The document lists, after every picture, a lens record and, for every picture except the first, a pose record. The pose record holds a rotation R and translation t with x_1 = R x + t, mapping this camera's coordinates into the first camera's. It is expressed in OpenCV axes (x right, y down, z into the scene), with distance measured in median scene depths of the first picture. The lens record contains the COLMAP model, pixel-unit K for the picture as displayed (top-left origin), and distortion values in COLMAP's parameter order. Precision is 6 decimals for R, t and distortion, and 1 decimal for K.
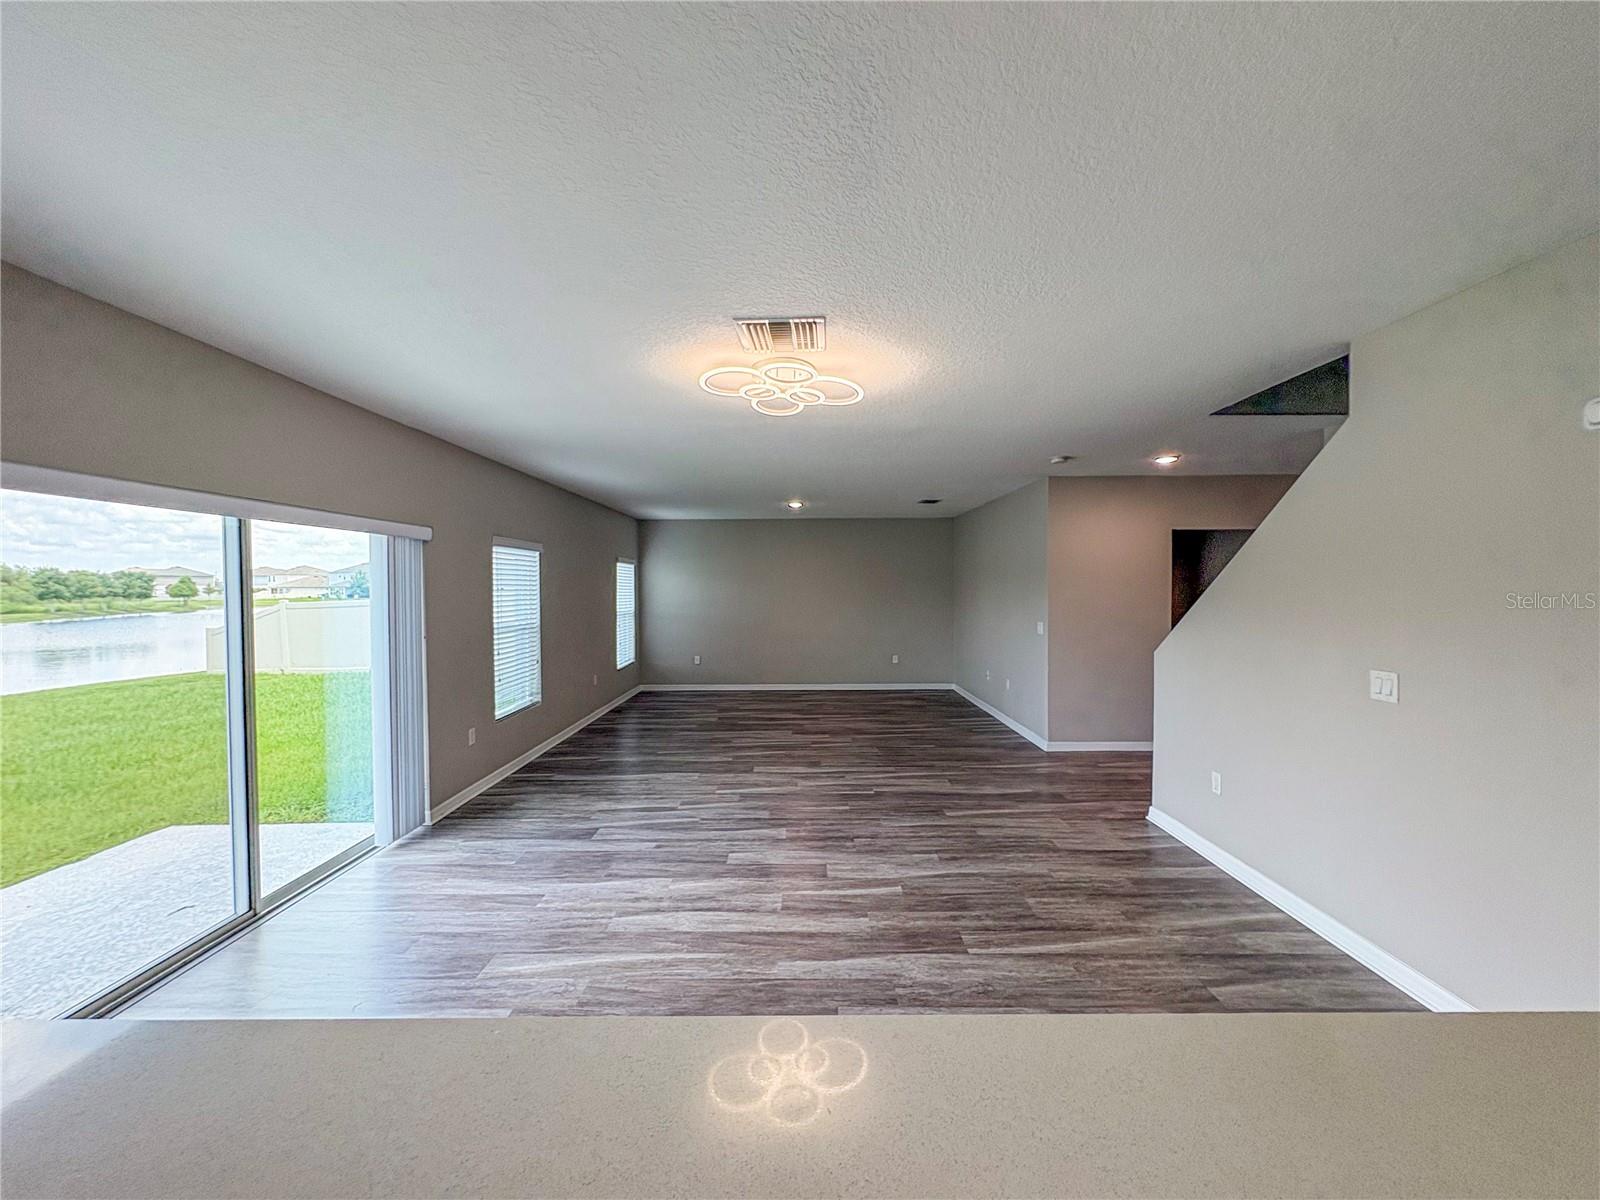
lens RADIAL K [[639.0, 0, 800.0], [0, 639.0, 600.0], [0, 0, 1]] dist [-0.001448, -0.000088]
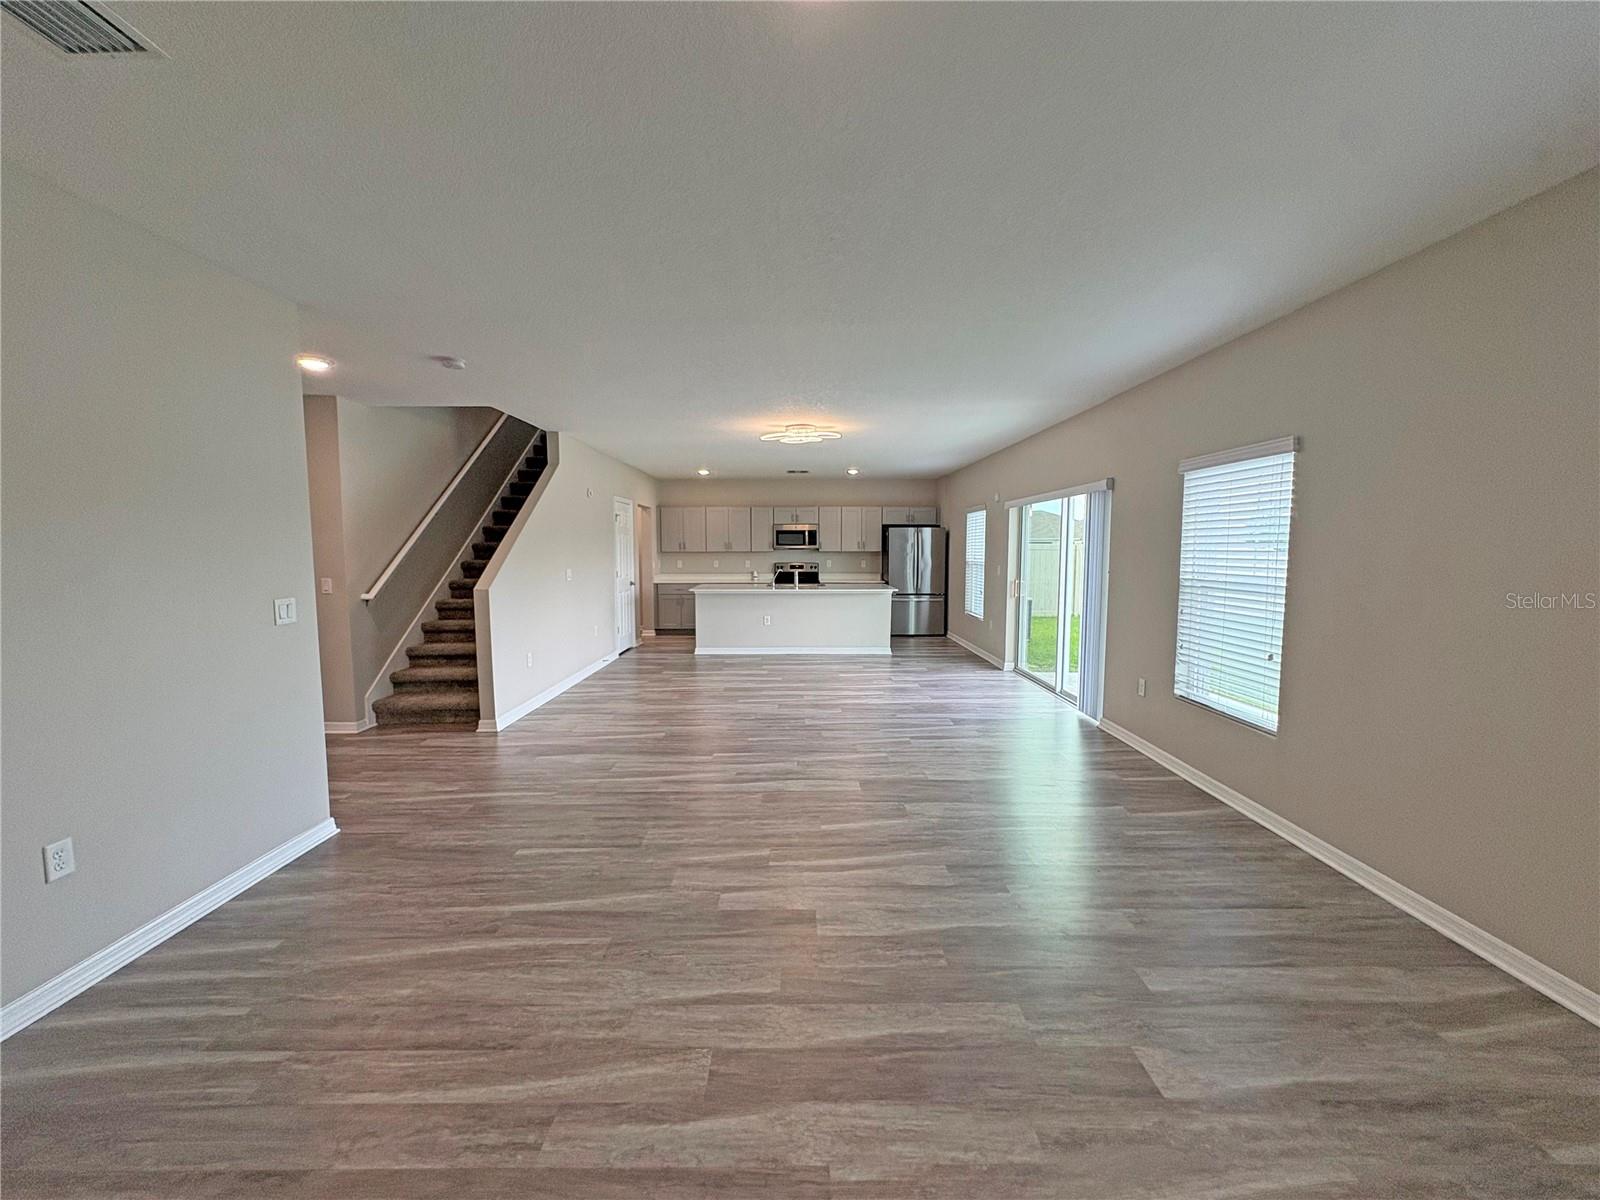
lens RADIAL K [[639.0, 0, 800.0], [0, 639.0, 600.0], [0, 0, 1]] dist [-0.001448, -0.000088]
pose [[-0.999932, 0.006397, -0.009714, -0.000641], [0.005356, 0.994593, 0.103713, -0.013995], [0.010325, 0.103654, -0.994560, 1.882447]]
